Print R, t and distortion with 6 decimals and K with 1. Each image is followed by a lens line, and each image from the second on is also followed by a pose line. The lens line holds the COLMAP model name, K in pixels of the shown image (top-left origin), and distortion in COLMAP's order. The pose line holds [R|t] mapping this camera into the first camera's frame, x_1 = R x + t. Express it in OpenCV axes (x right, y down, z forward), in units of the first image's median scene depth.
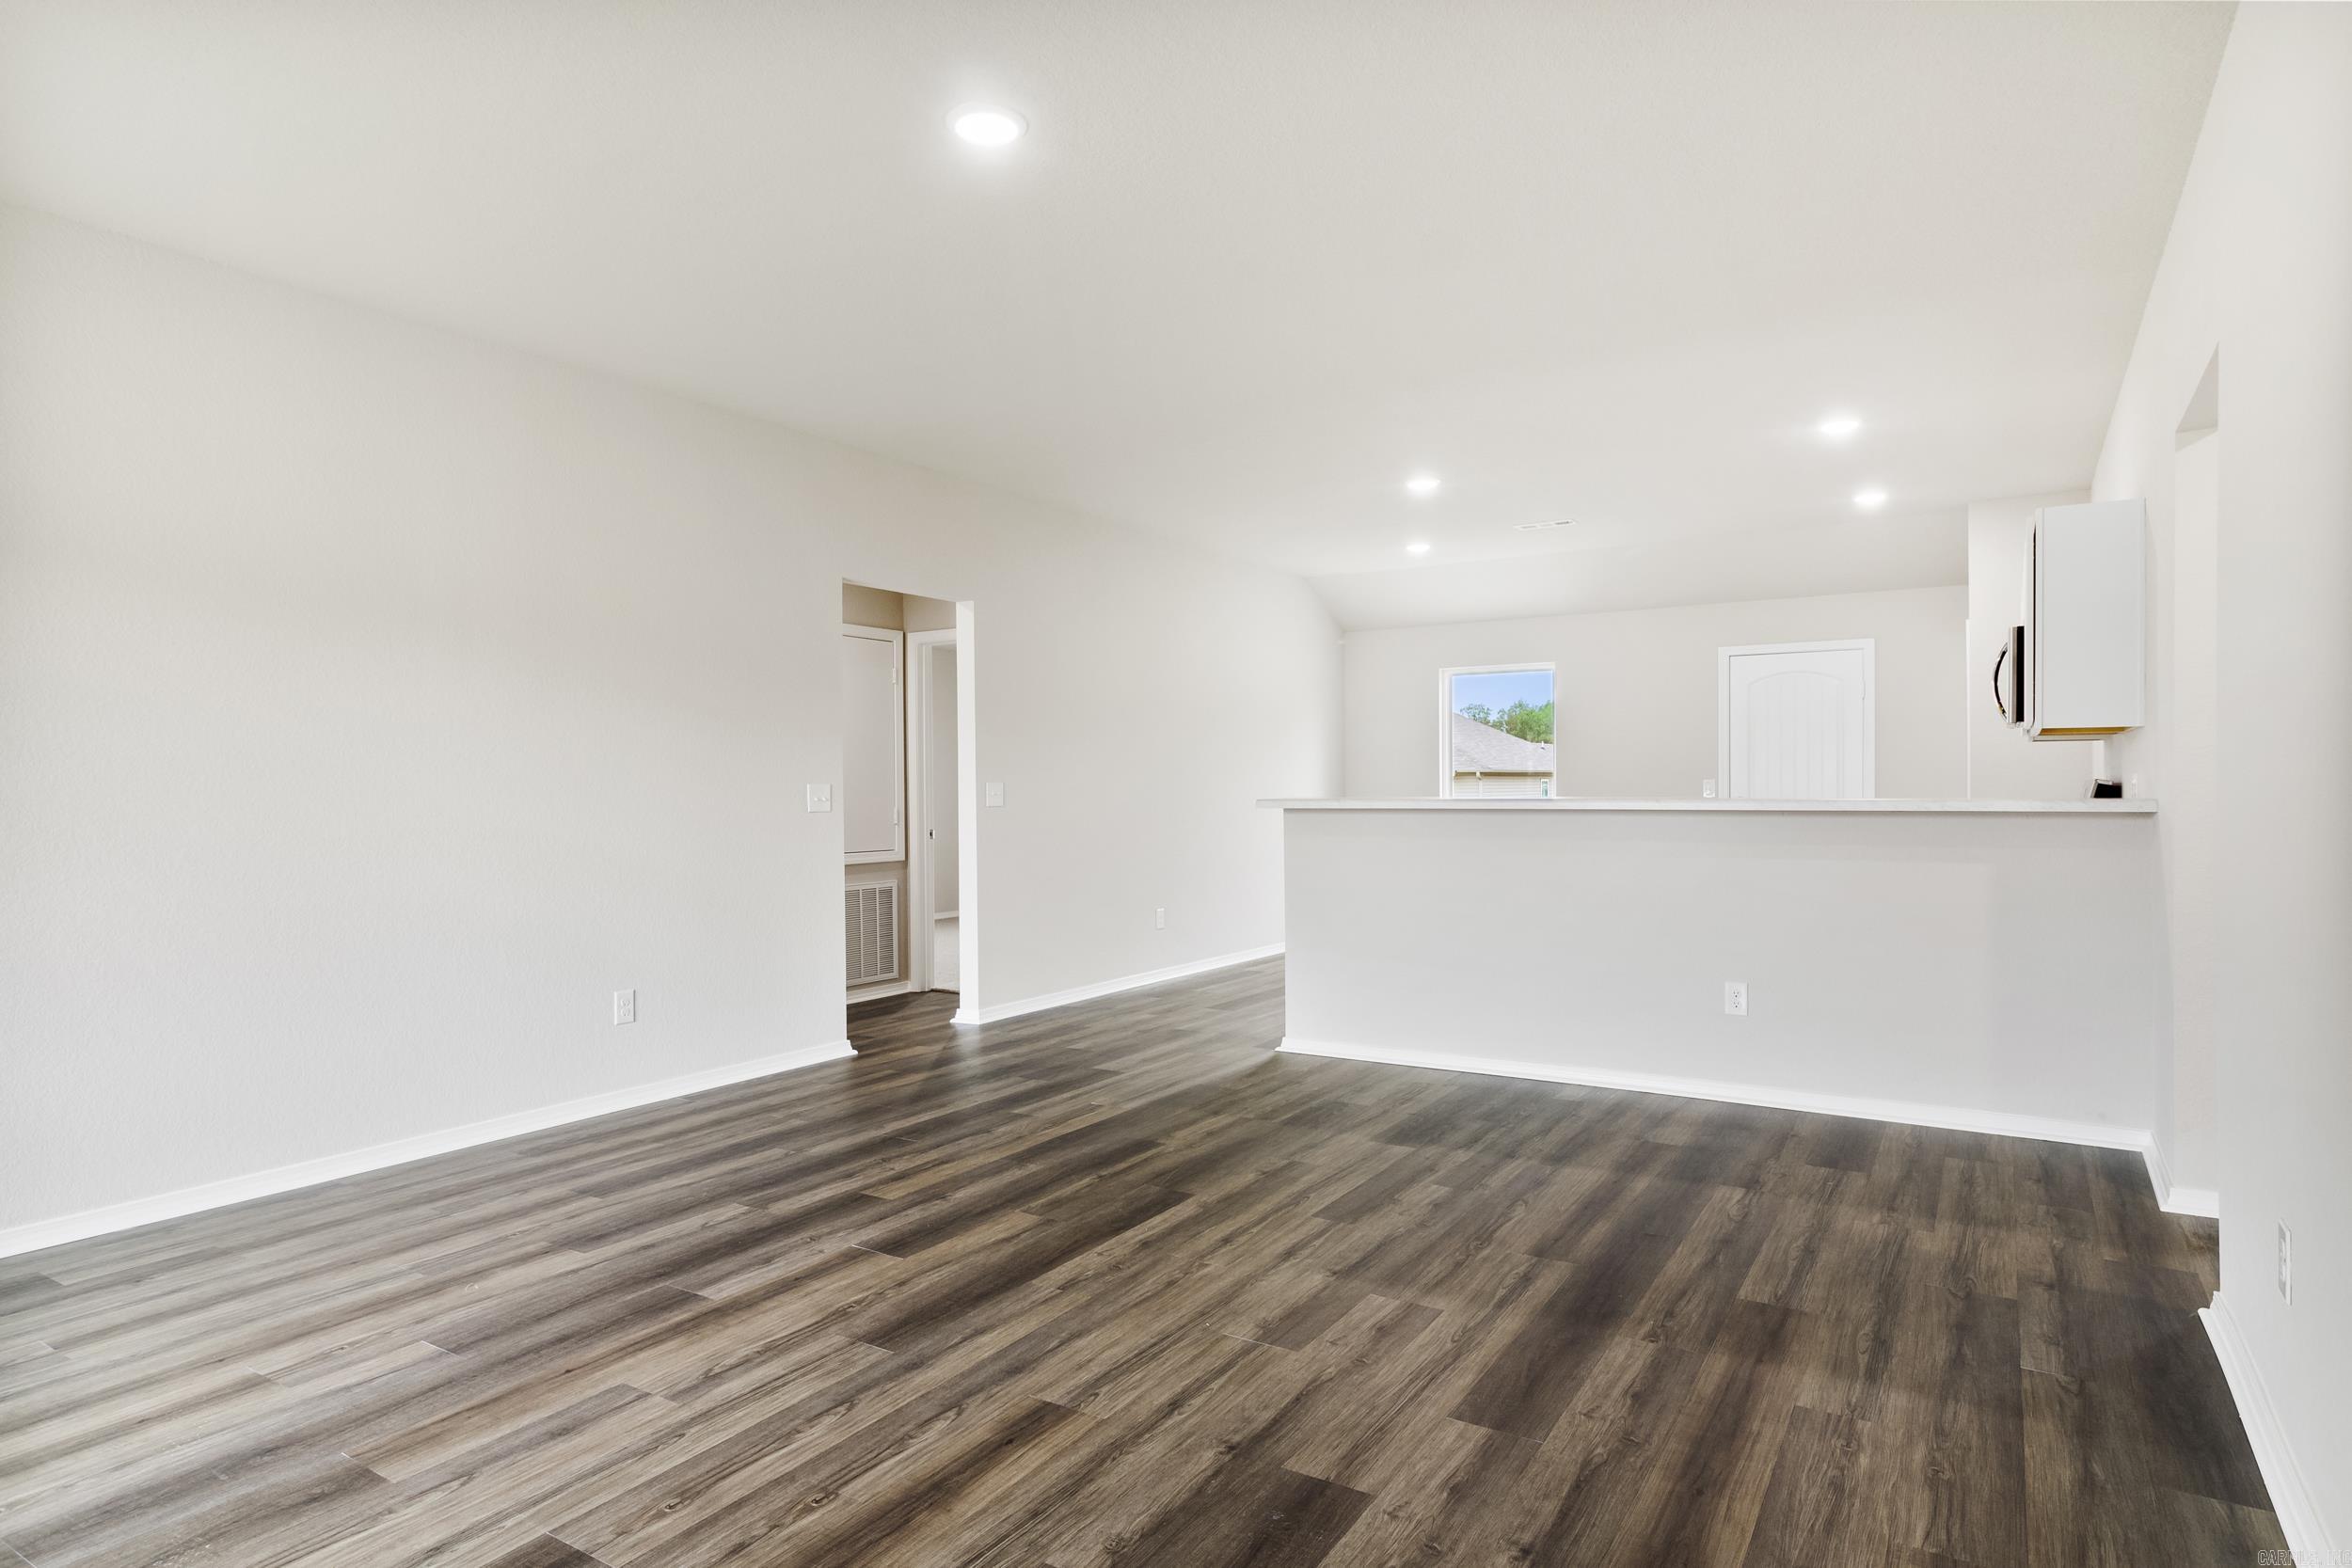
lens RADIAL K [[1298.2, 0, 1199.3], [0, 1298.2, 792.9], [0, 0, 1]] dist [0.000563, 0.001220]
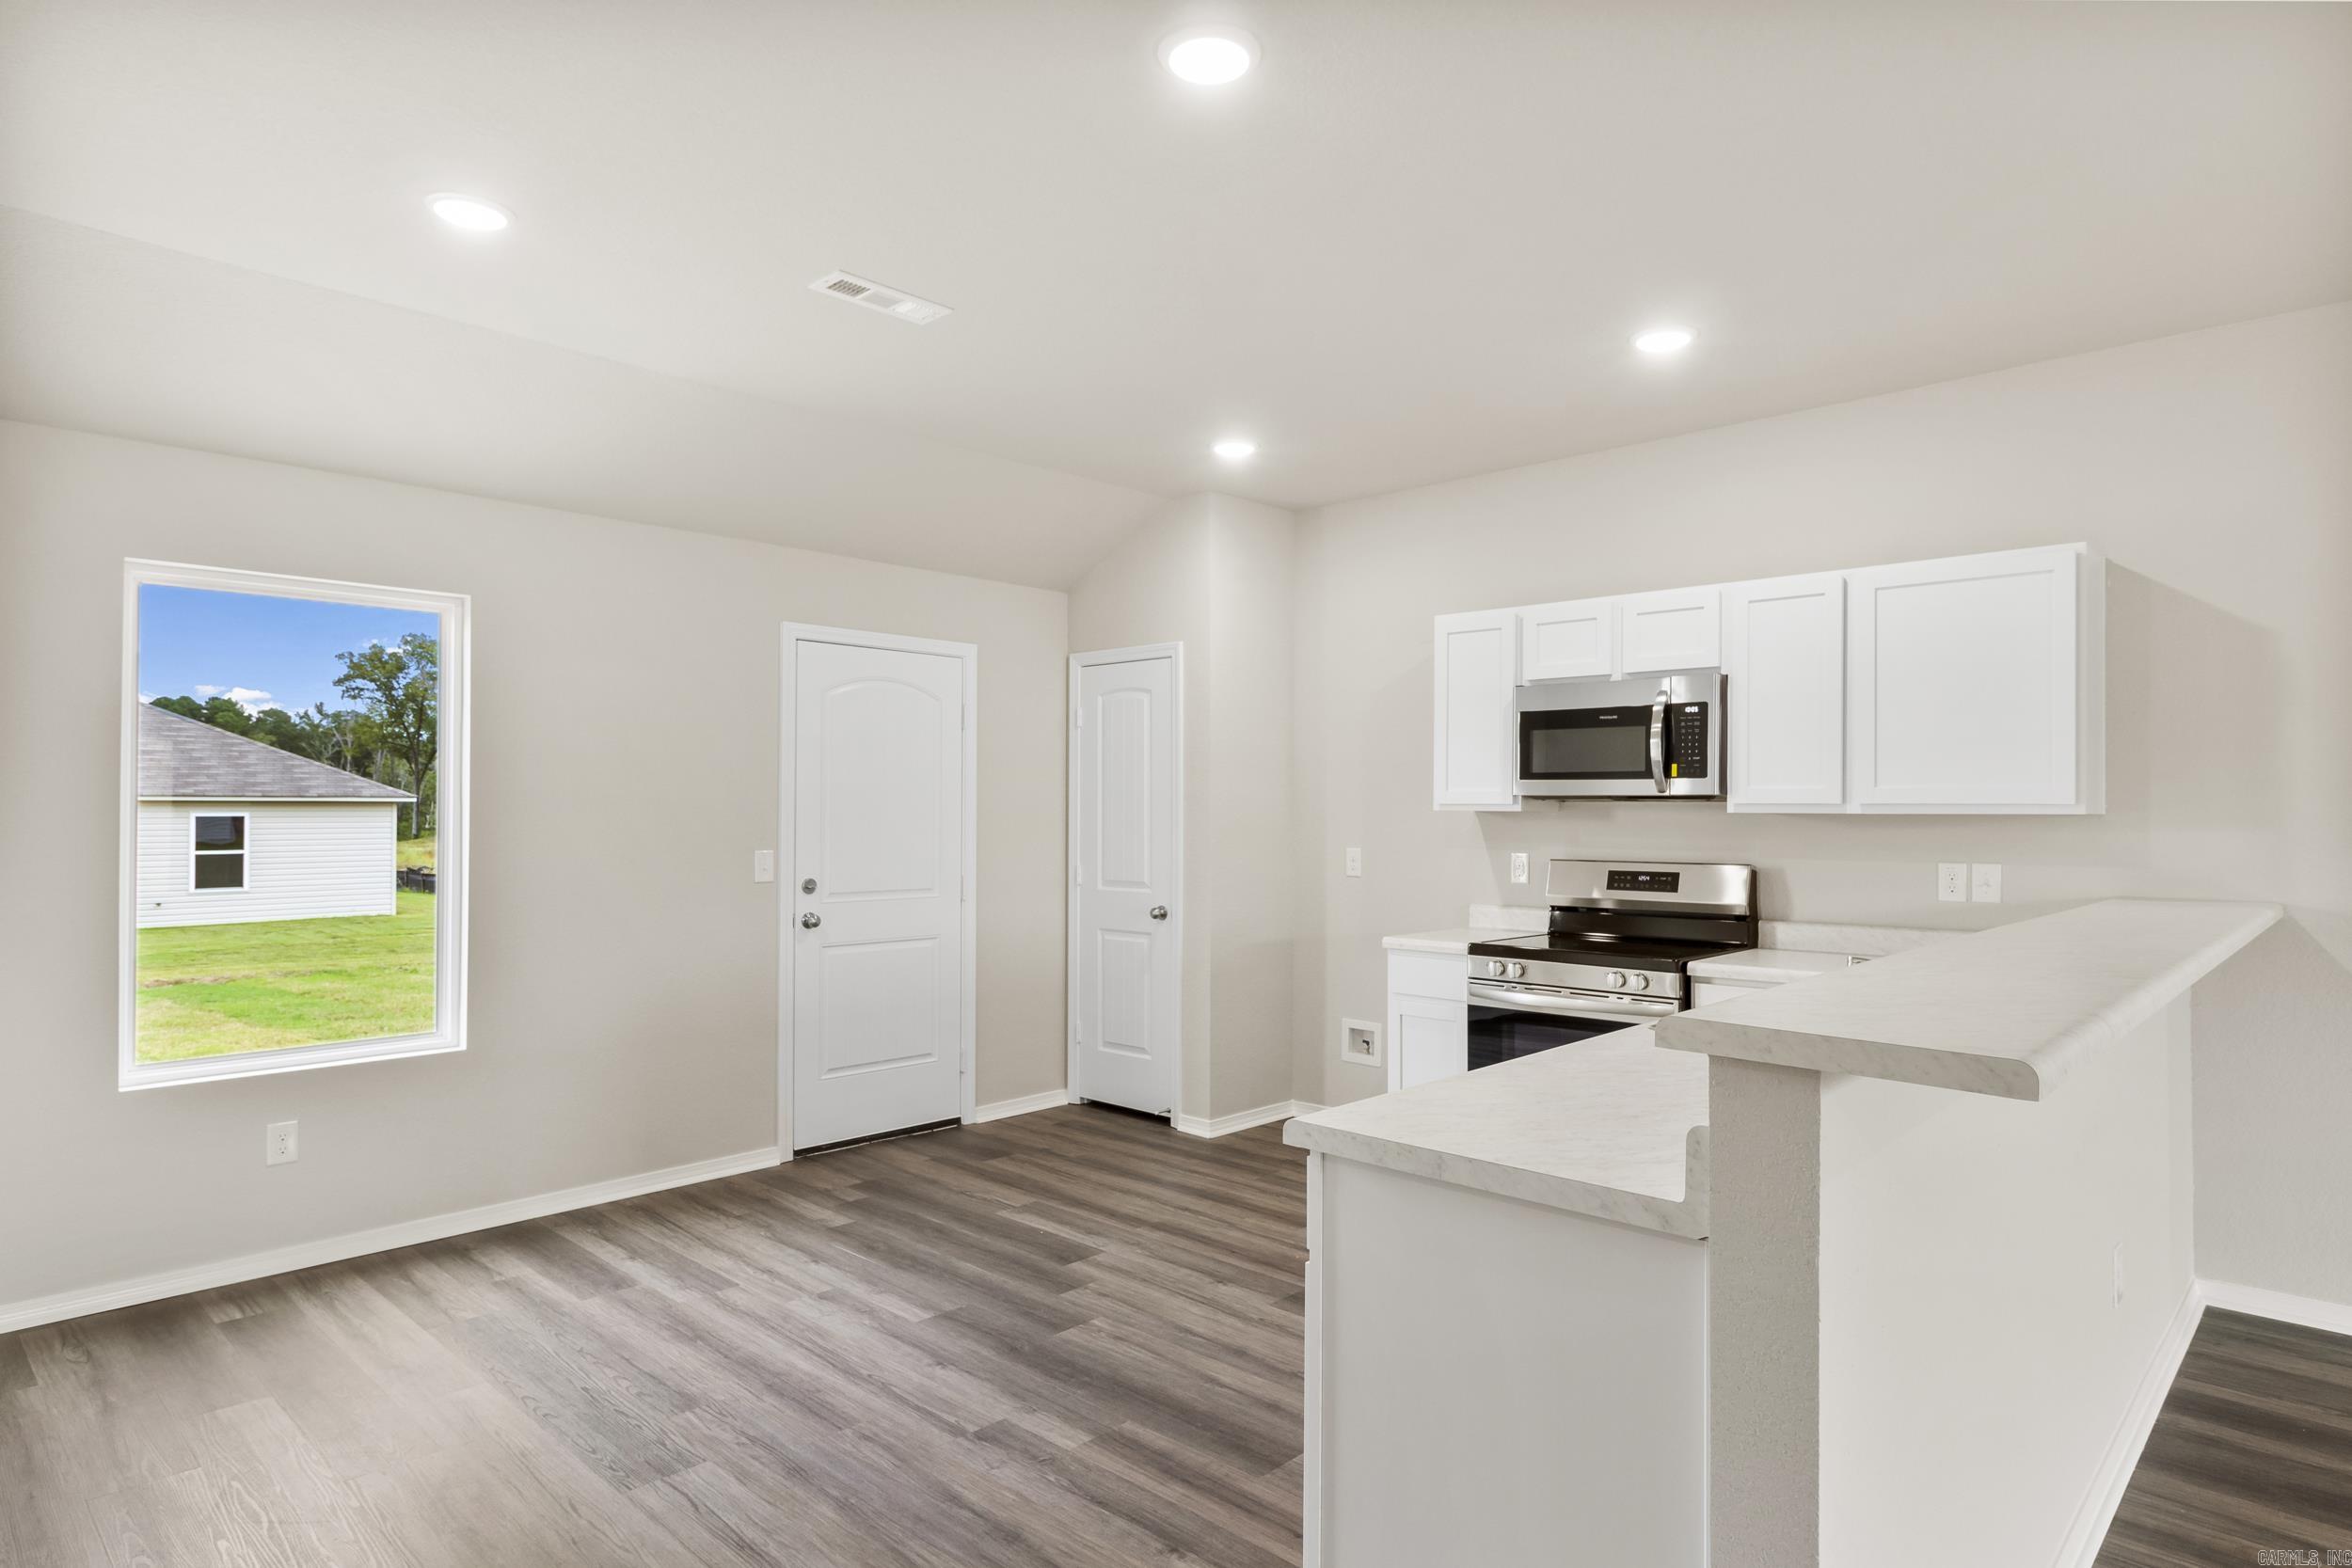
lens RADIAL K [[1298.2, 0, 1199.3], [0, 1298.2, 792.9], [0, 0, 1]] dist [0.000563, 0.001220]
pose [[0.198684, 0.021564, 0.979826, -0.334988], [0.000231, 0.999757, -0.022050, -0.059316], [-0.980064, 0.004607, 0.198630, 1.834584]]
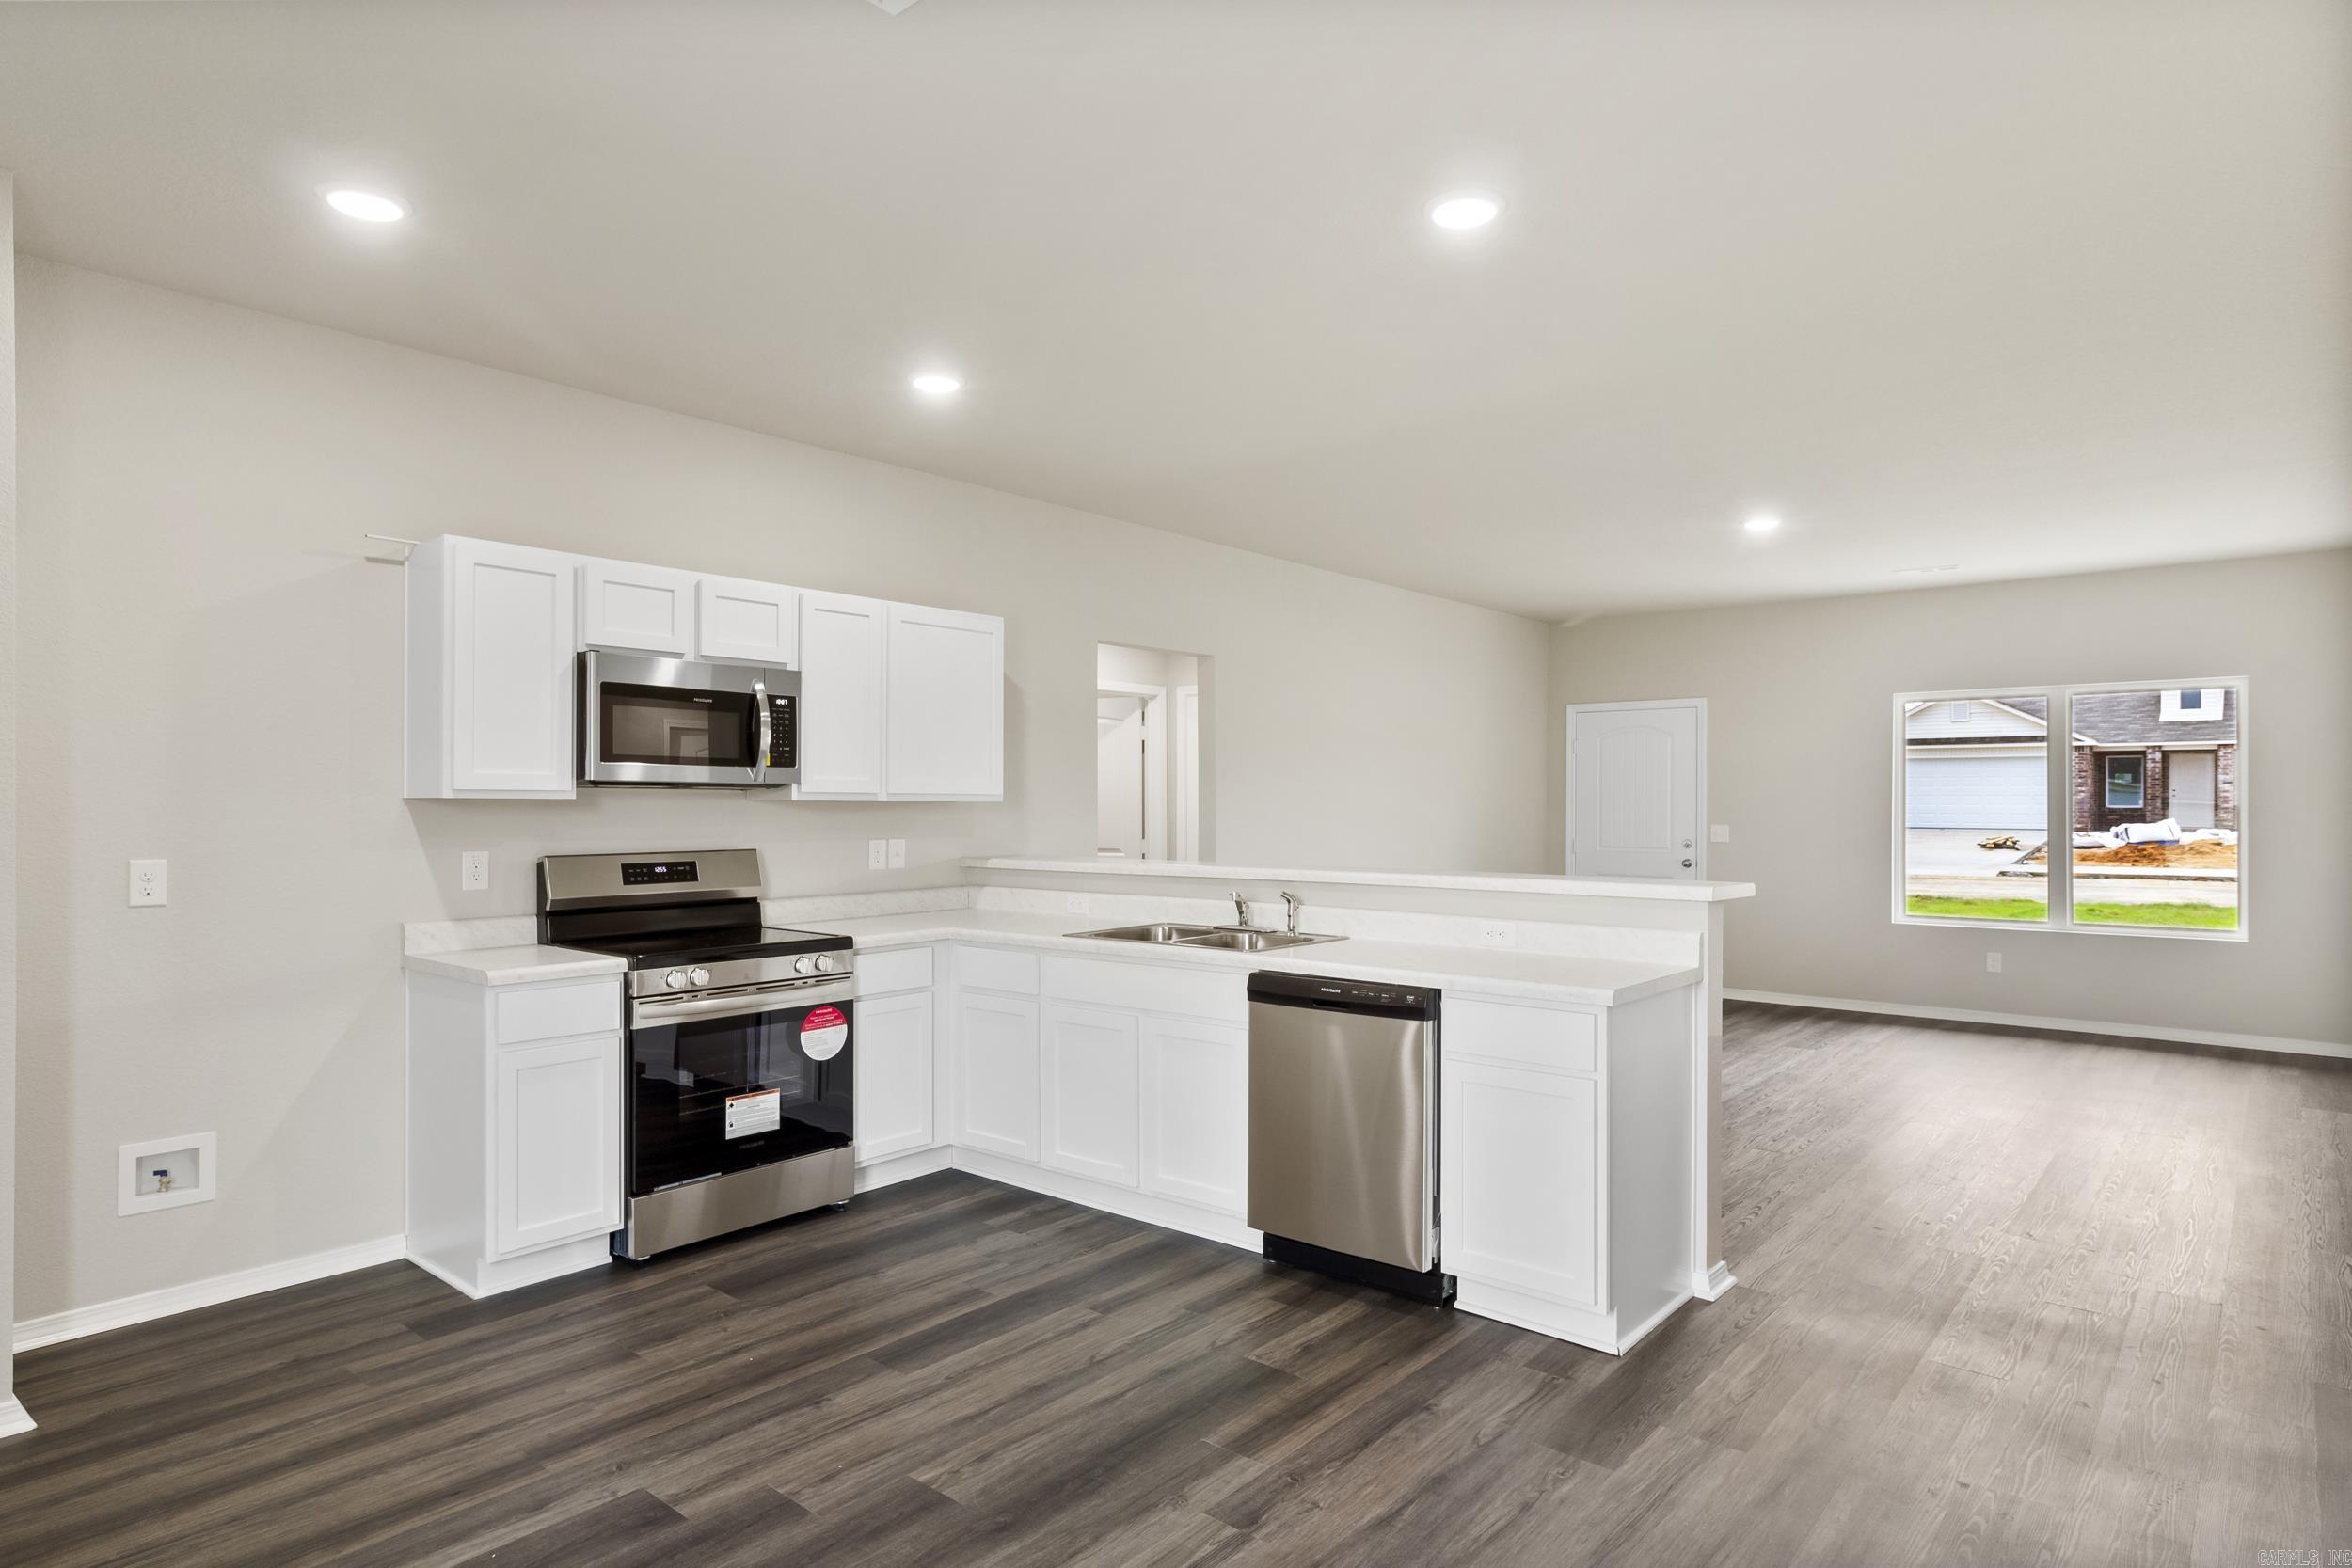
lens RADIAL K [[1298.2, 0, 1199.3], [0, 1298.2, 792.9], [0, 0, 1]] dist [0.000563, 0.001220]
pose [[-0.989882, 0.005874, 0.141772, 0.392603], [0.005500, 0.999980, -0.003028, -0.069433], [-0.141787, -0.002218, -0.989895, 2.871476]]
